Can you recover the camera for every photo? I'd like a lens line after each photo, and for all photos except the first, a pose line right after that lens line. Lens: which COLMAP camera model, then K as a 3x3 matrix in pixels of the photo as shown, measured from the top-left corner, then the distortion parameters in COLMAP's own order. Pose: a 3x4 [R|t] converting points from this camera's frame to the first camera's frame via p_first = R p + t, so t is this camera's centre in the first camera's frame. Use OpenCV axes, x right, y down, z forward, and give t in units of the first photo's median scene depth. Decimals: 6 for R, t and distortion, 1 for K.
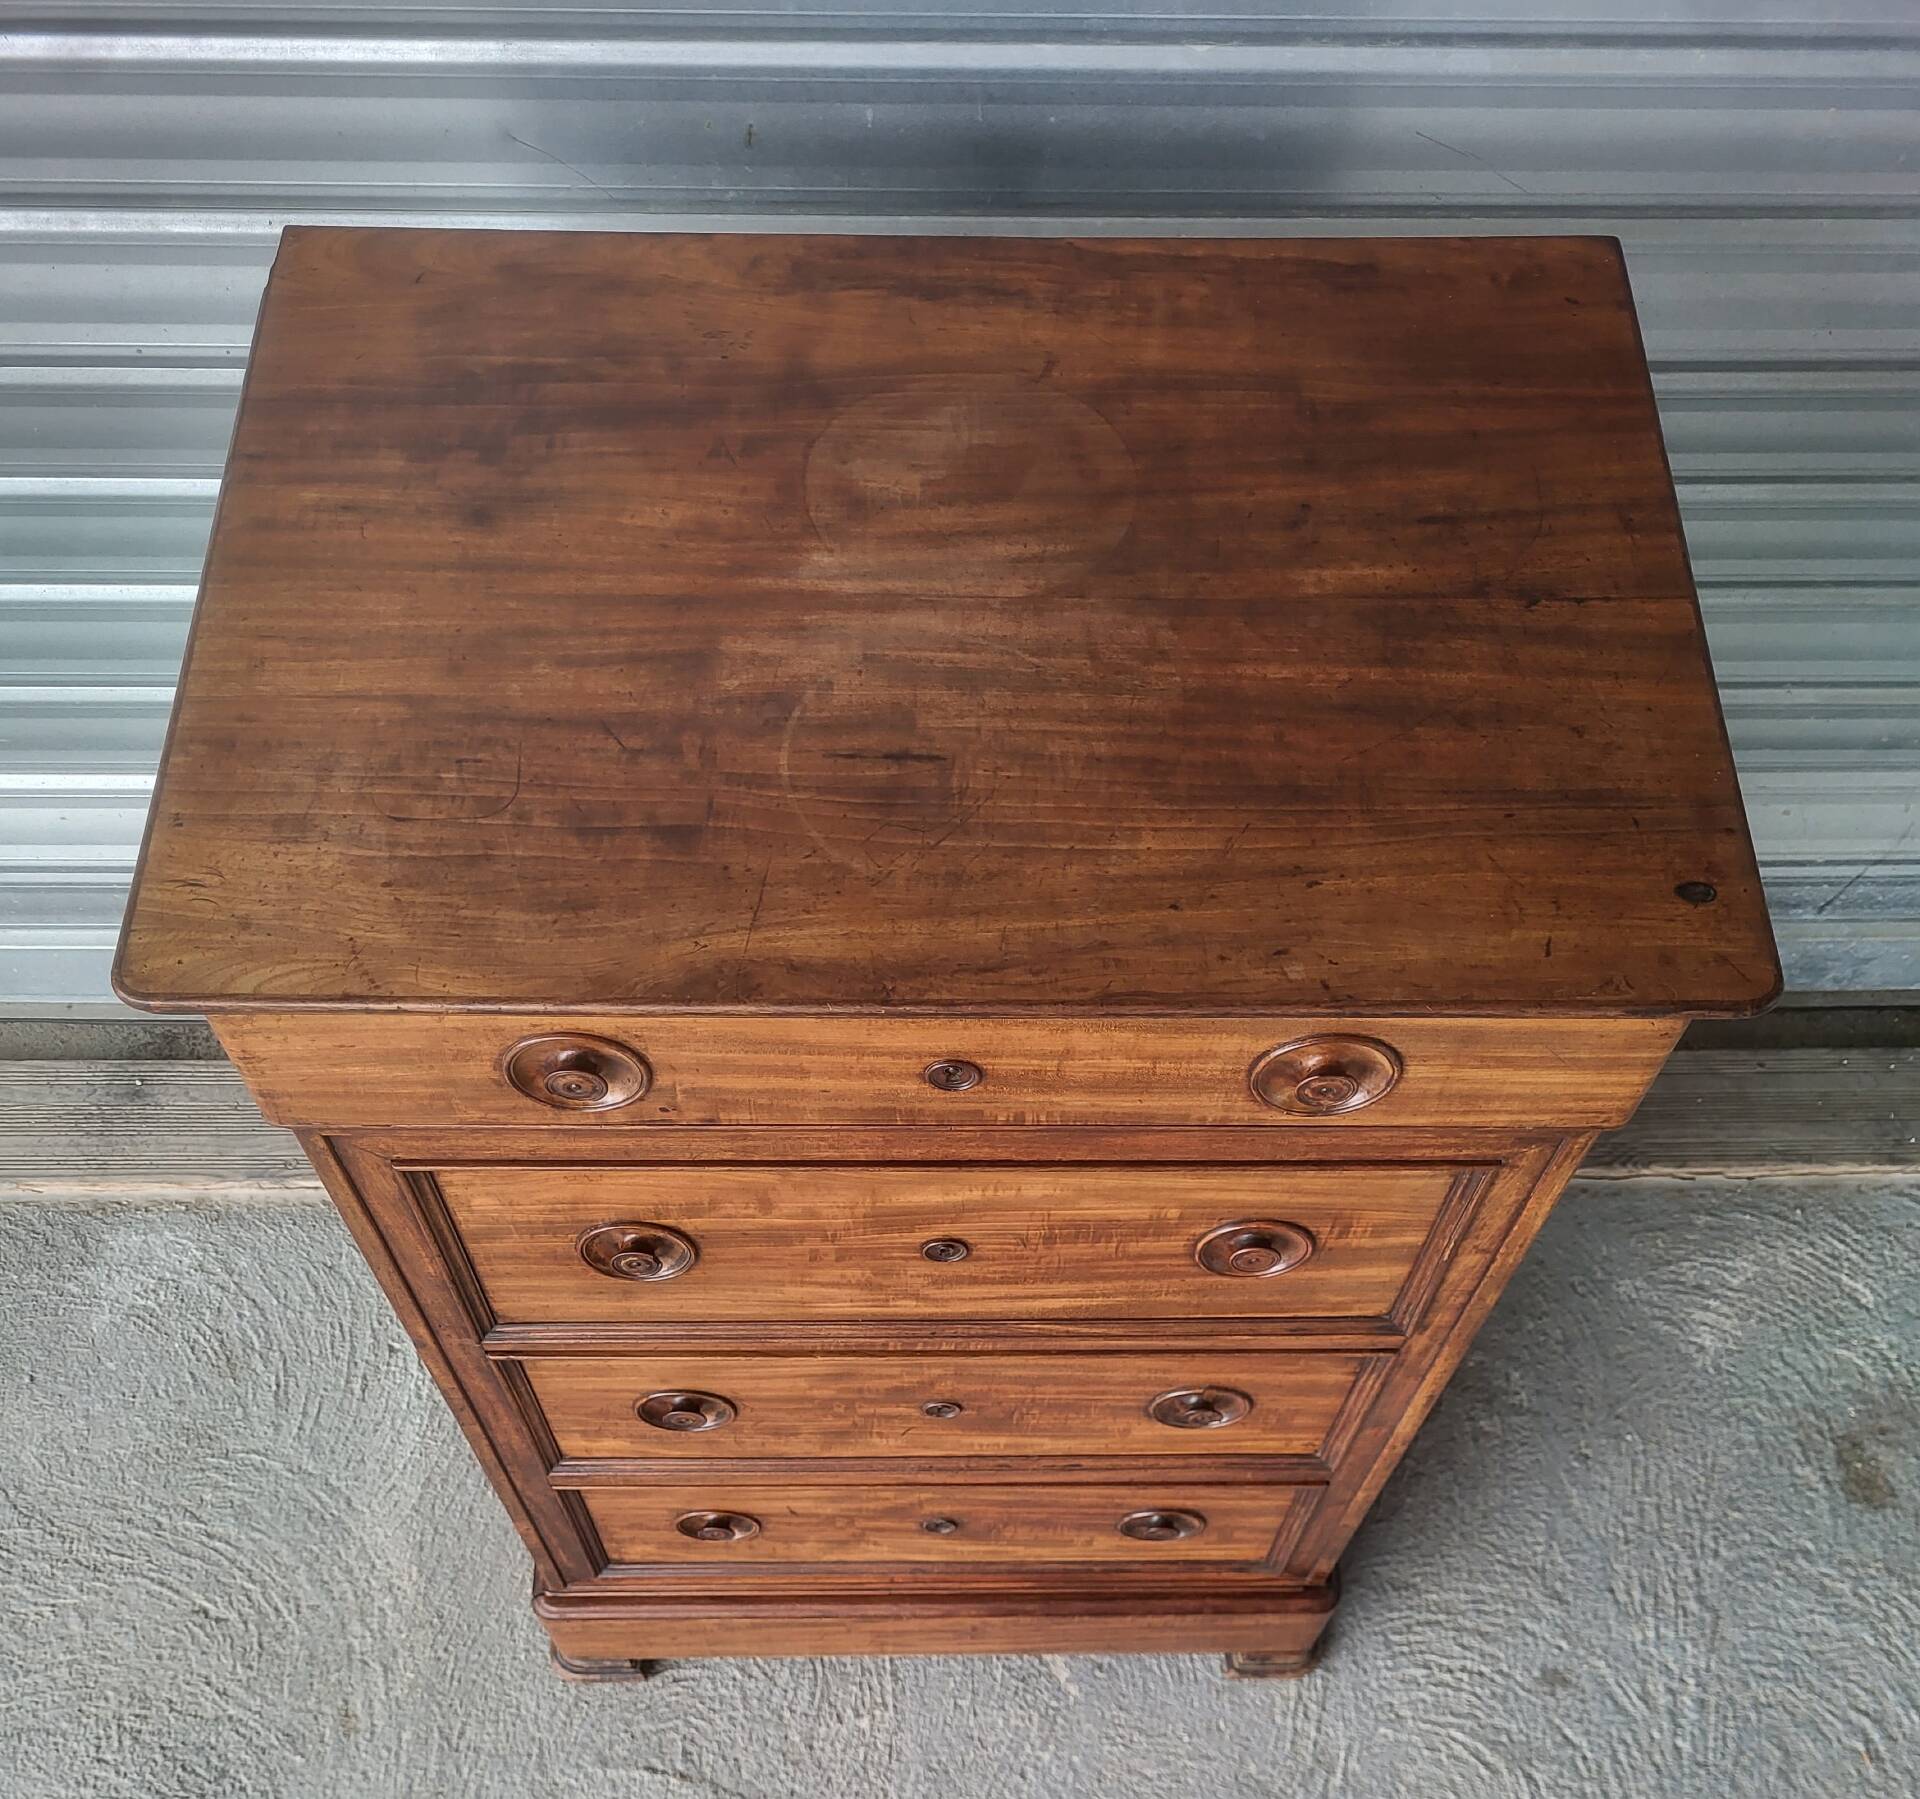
lens RADIAL K [[1965.7, 0, 959.3], [0, 1965.7, 1289.0], [0, 0, 1]] dist [0.023188, 0.000000]
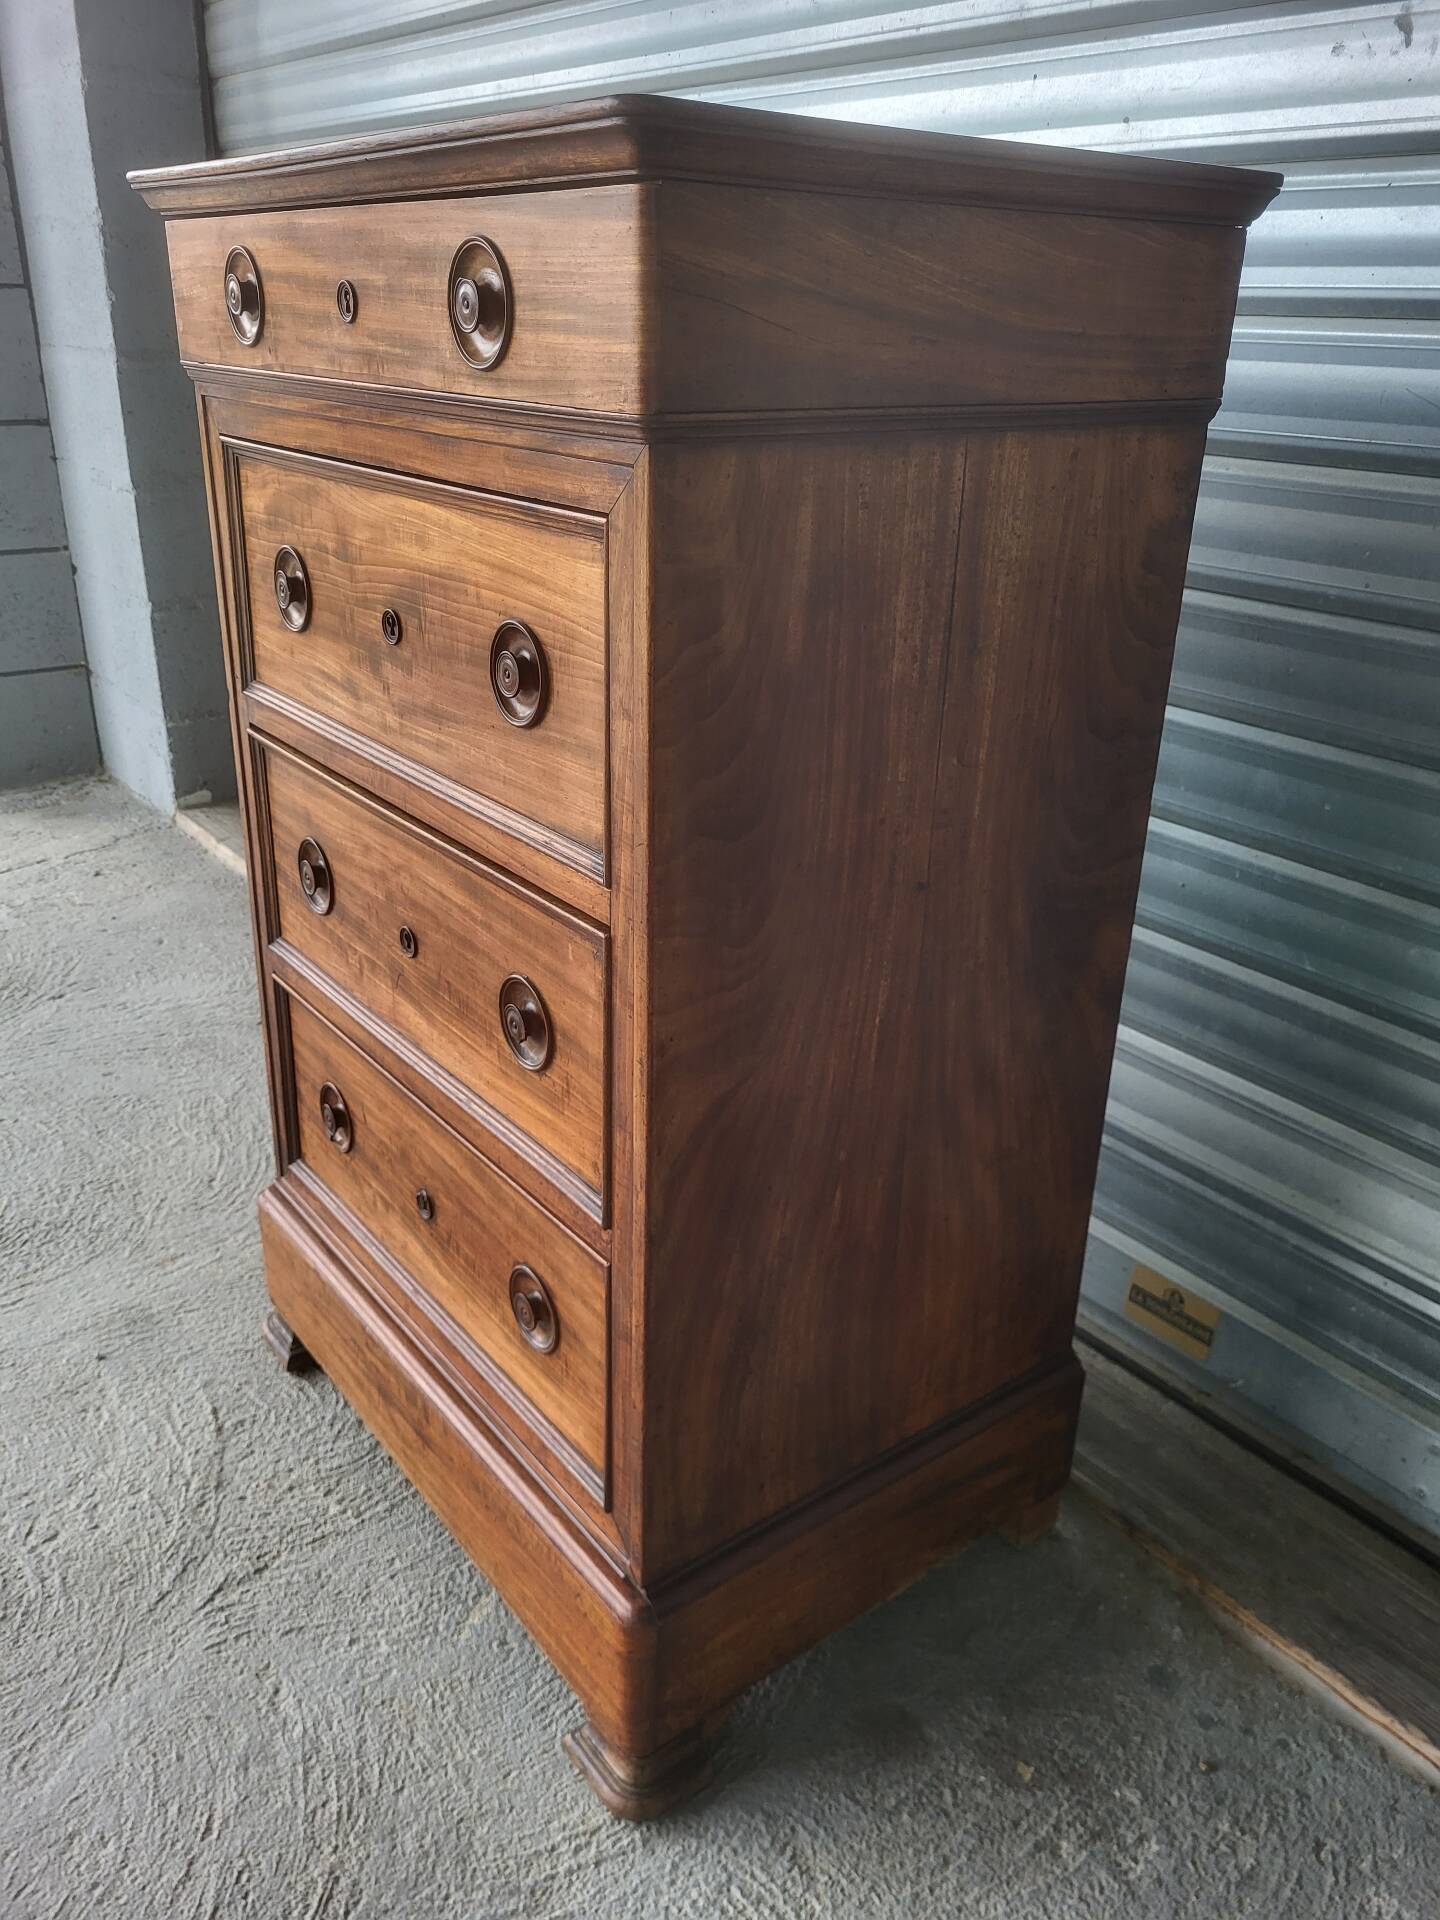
lens RADIAL K [[1482.1, 0, 699.8], [0, 1482.1, 939.5], [0, 0, 1]] dist [0.031351, -0.034351]
pose [[0.590995, 0.307297, -0.745851, 0.534107], [-0.731007, 0.594987, -0.334094, 0.164071], [0.341105, 0.742670, 0.576271, 0.408121]]
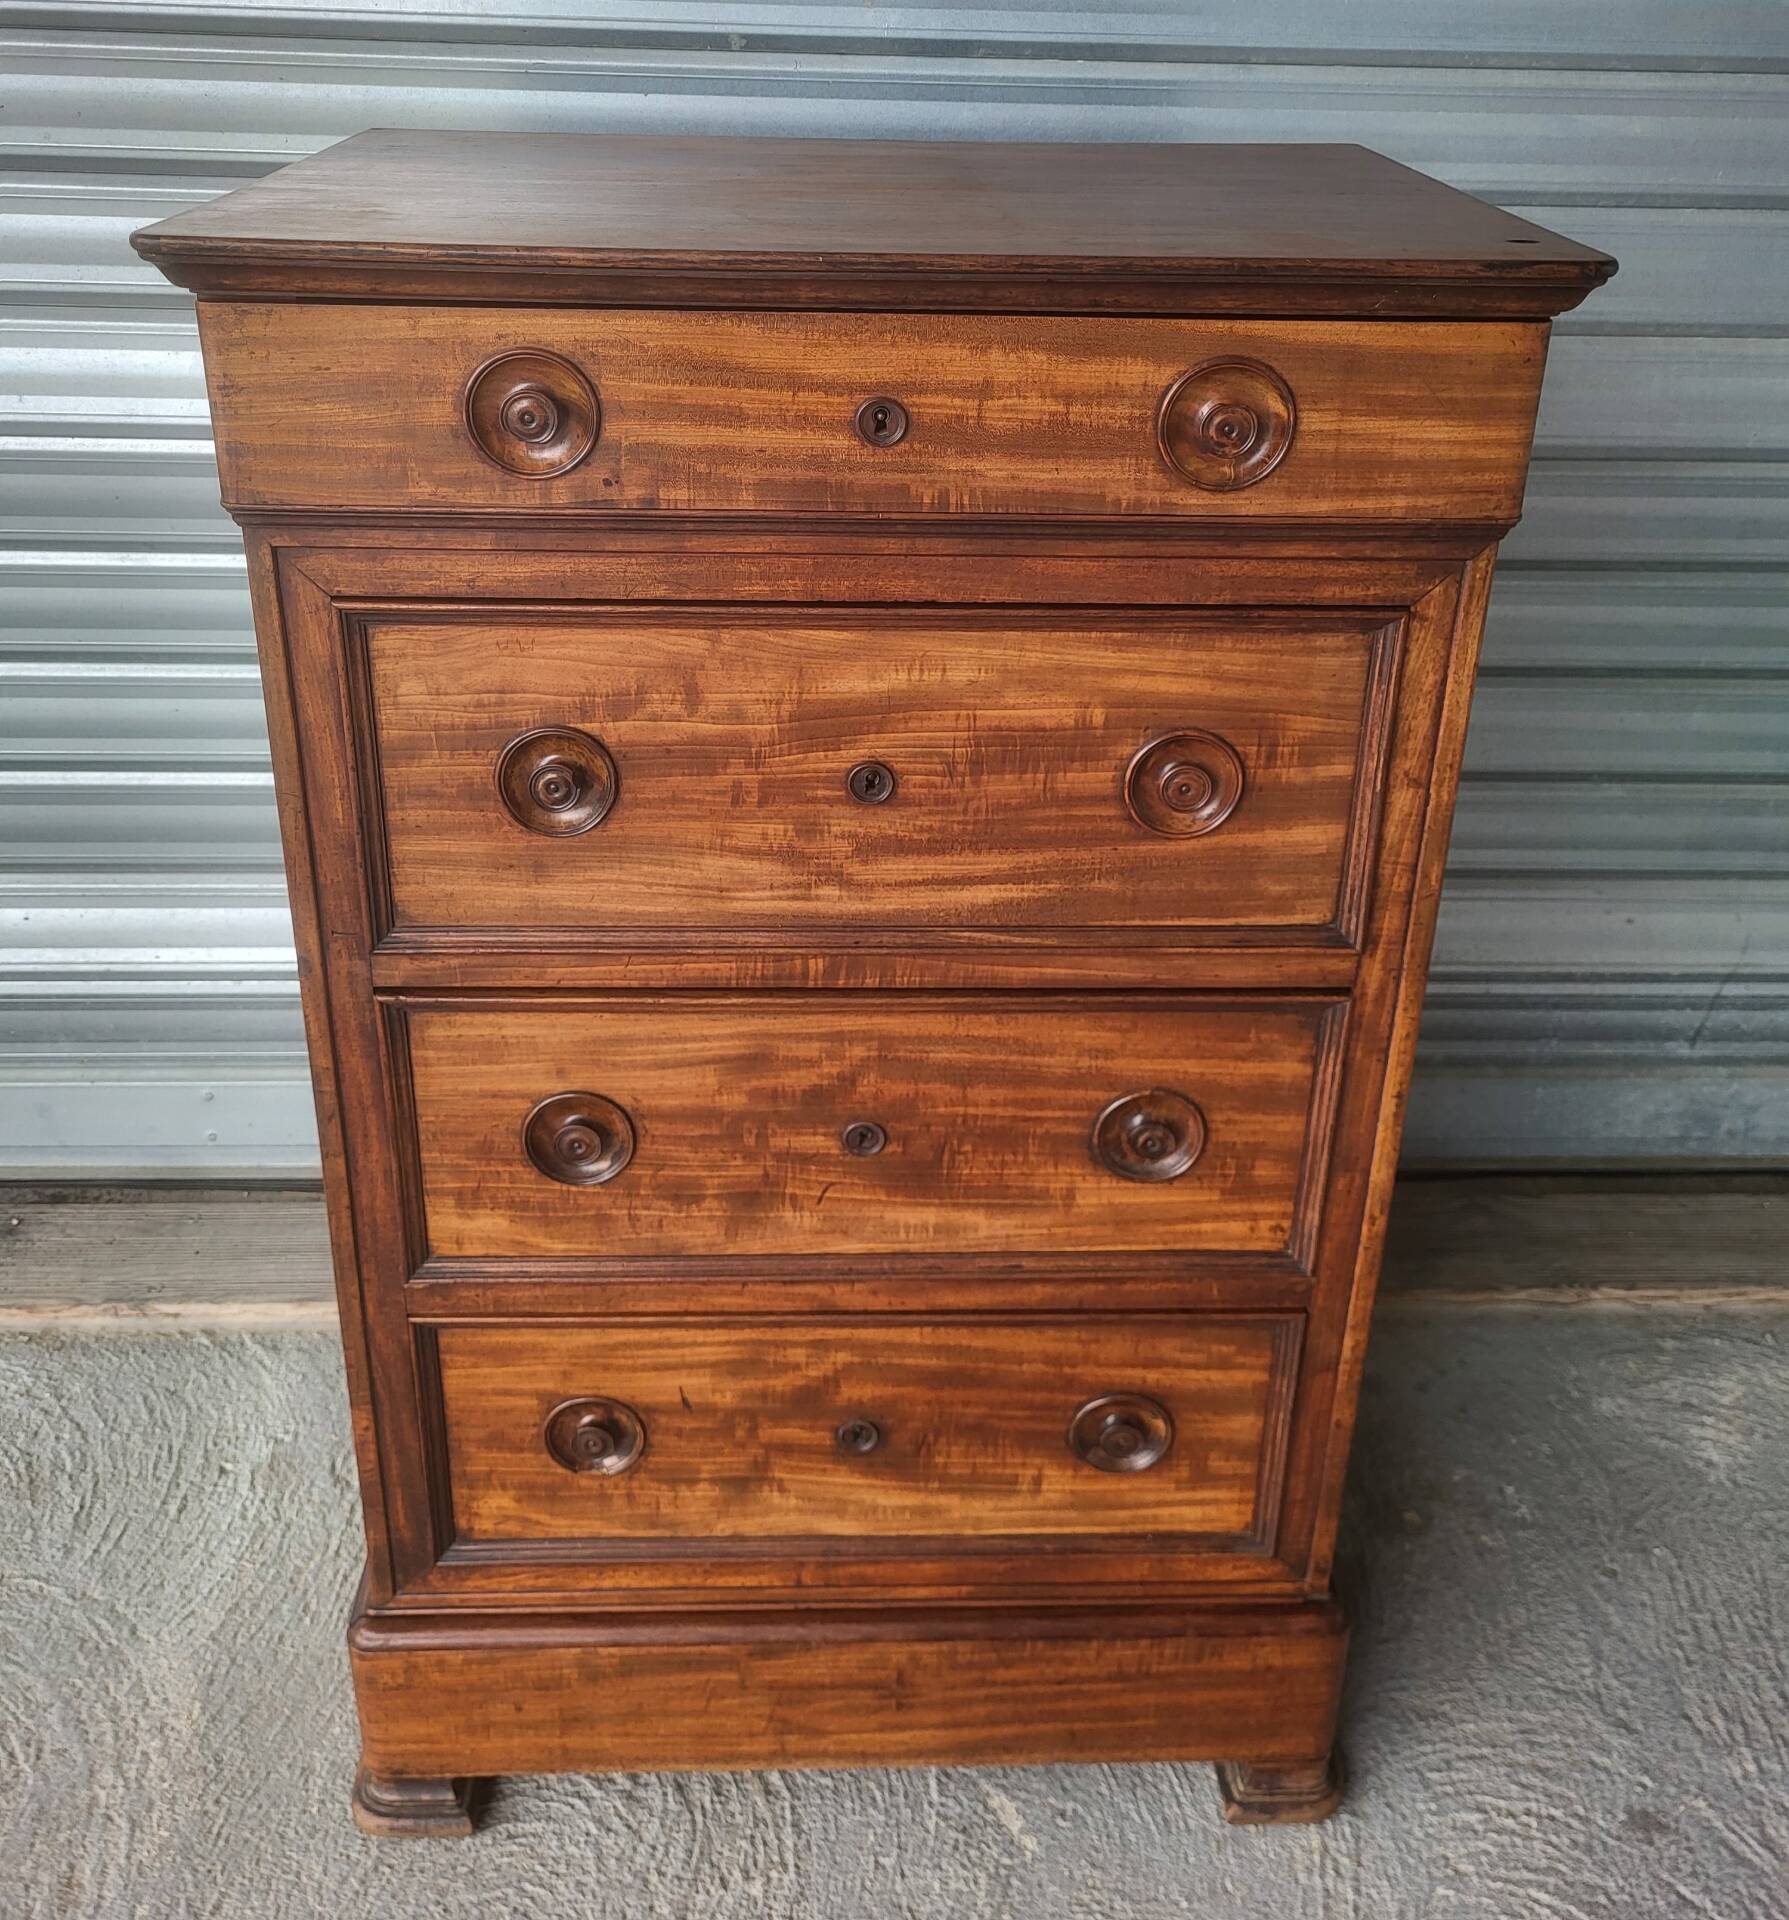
lens RADIAL K [[1851.0, 0, 884.3], [0, 1851.0, 720.8], [0, 0, 1]] dist [0.002088, 0.000000]
pose [[0.999756, -0.005097, 0.021509, -0.012148], [0.017798, 0.762681, -0.646530, 0.336702], [-0.013110, 0.646754, 0.762586, 0.168116]]
